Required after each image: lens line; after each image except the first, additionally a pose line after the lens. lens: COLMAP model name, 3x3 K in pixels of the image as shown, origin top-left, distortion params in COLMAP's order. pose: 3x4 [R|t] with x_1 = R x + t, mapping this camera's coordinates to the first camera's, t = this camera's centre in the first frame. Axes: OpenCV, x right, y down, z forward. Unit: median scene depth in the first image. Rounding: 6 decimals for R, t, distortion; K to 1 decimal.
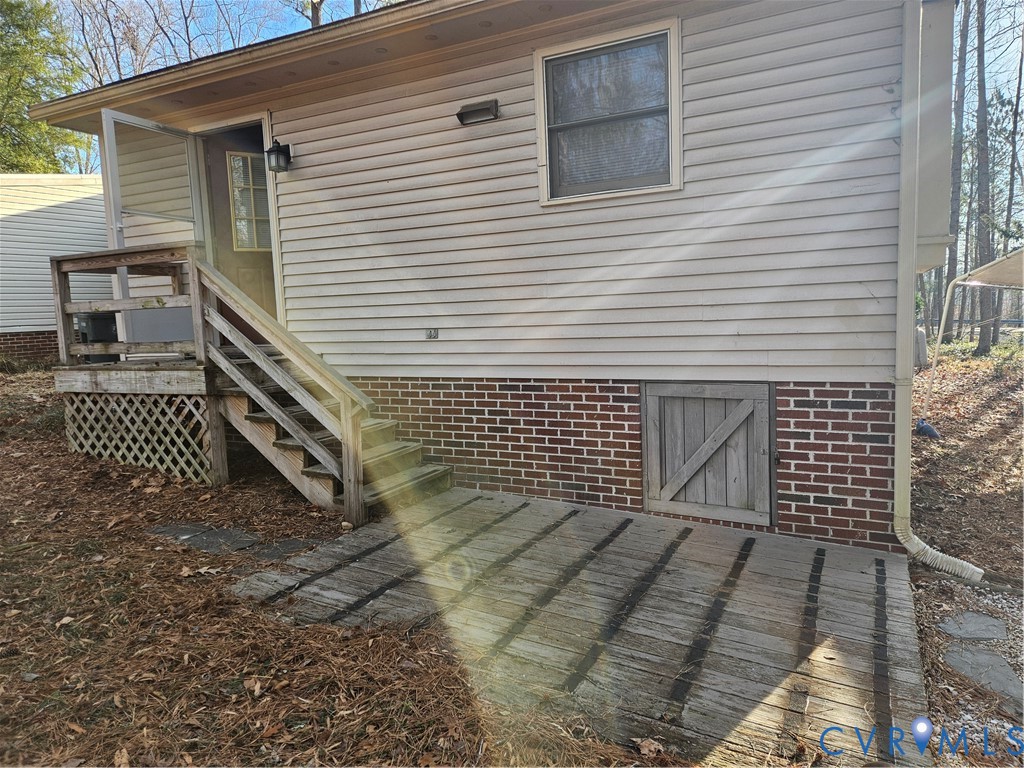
lens RADIAL K [[680.2, 0, 507.4], [0, 680.2, 375.1], [0, 0, 1]] dist [0.057754, -0.043624]
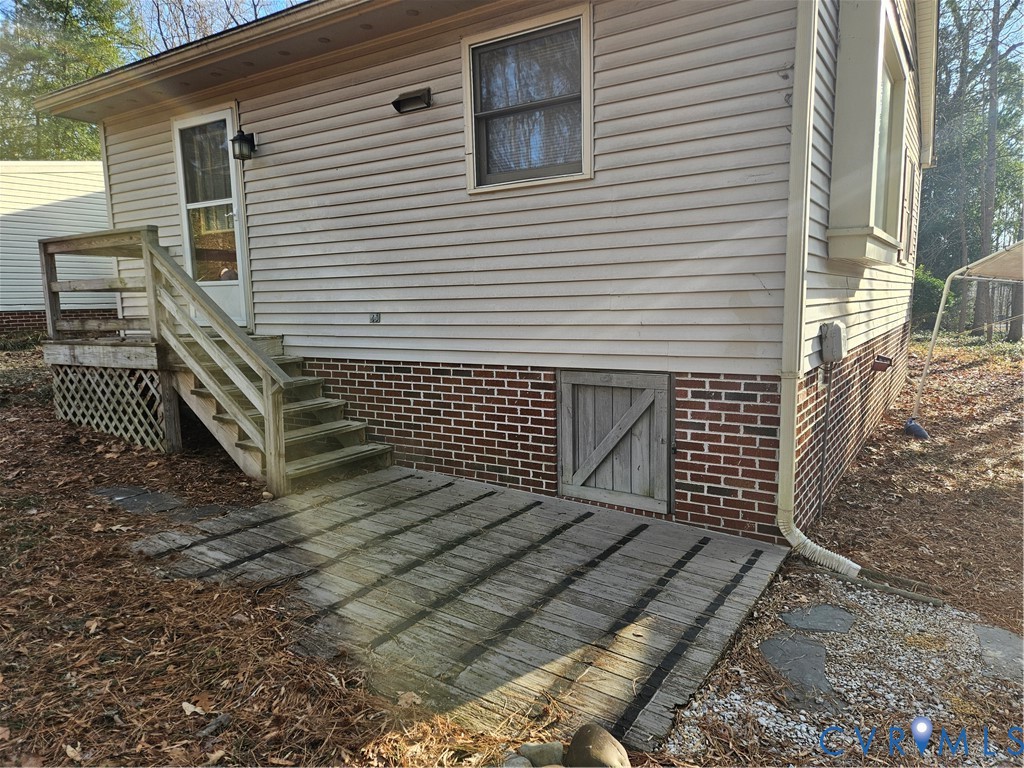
lens RADIAL K [[680.2, 0, 510.0], [0, 680.2, 391.9], [0, 0, 1]] dist [0.057754, -0.043624]
pose [[0.994758, 0.031542, -0.097271, 0.233843], [-0.027558, 0.998736, 0.042028, 0.002865], [0.098474, -0.039128, 0.994370, -0.021488]]
